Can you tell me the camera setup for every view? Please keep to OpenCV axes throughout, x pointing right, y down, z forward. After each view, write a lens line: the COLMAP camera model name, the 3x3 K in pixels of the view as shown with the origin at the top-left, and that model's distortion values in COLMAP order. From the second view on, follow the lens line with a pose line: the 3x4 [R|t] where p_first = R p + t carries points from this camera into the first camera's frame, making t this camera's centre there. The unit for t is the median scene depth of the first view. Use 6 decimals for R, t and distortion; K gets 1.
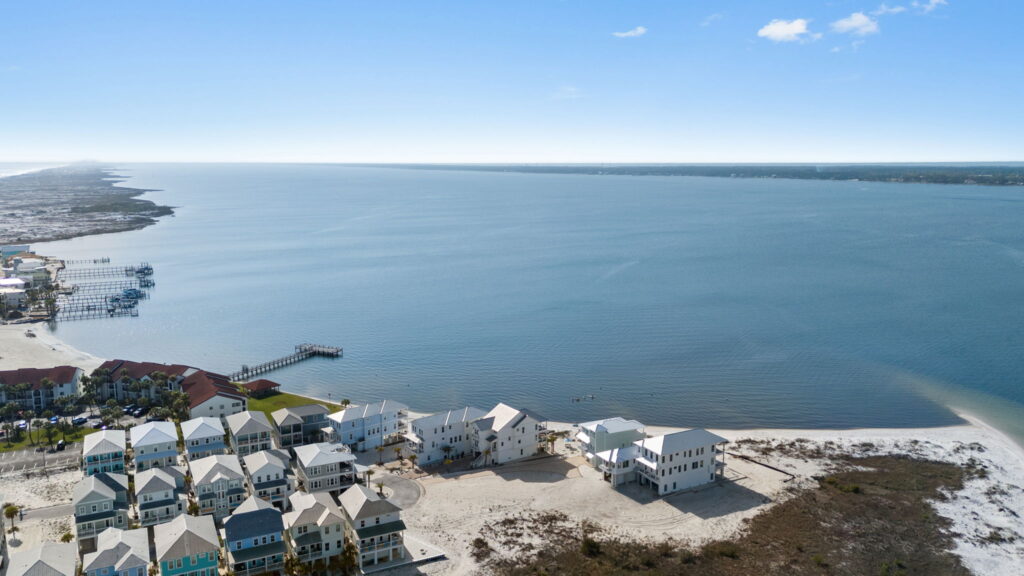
lens RADIAL K [[750.3, 0, 512.0], [0, 750.3, 288.0], [0, 0, 1]] dist [0.052909, -0.045424]
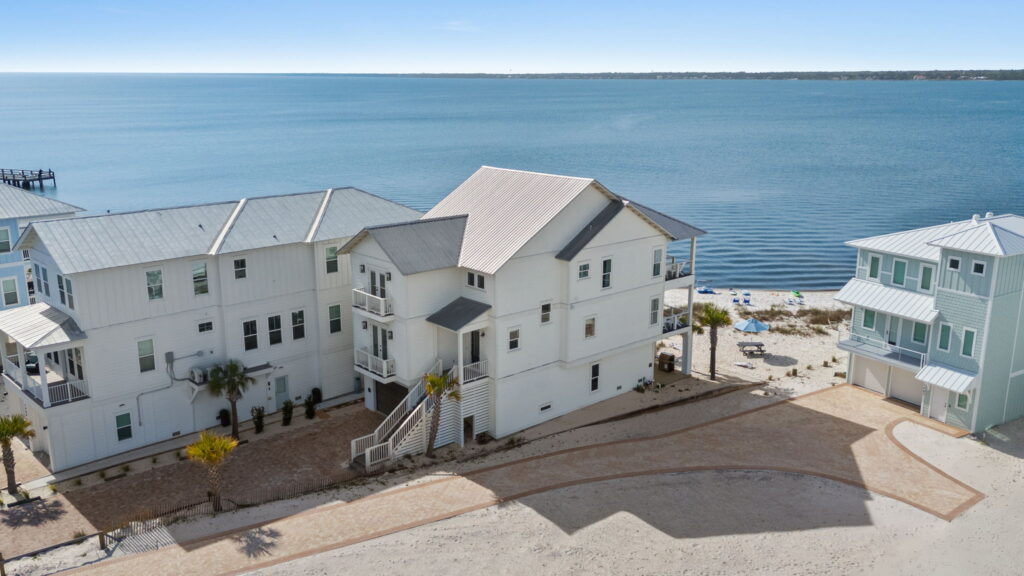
lens RADIAL K [[814.1, 0, 512.0], [0, 814.1, 288.0], [0, 0, 1]] dist [0.036834, -0.008790]
pose [[0.991240, -0.026344, 0.129417, -0.040354], [0.015809, 0.996526, 0.081765, 0.175866], [-0.131121, -0.079003, 0.988213, 0.787675]]
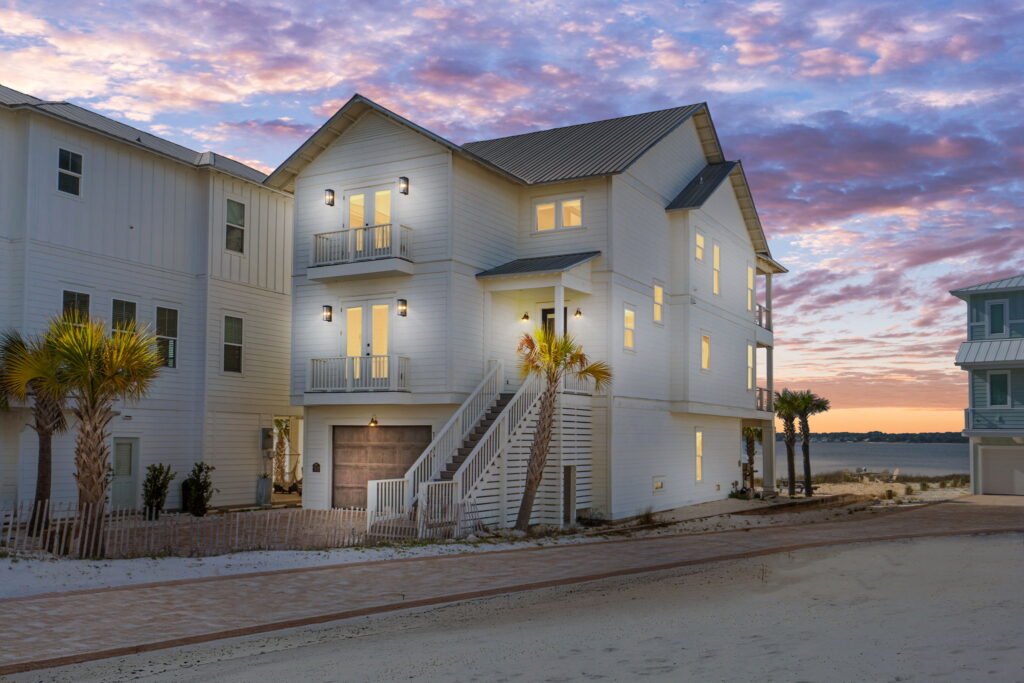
lens RADIAL K [[892.4, 0, 511.1], [0, 892.4, 386.7], [0, 0, 1]] dist [-0.038529, -0.001999]
pose [[0.902135, 0.025403, 0.430705, -0.067900], [0.059128, 0.981568, -0.181738, 0.217367], [-0.427383, 0.189419, 0.884005, 0.862545]]
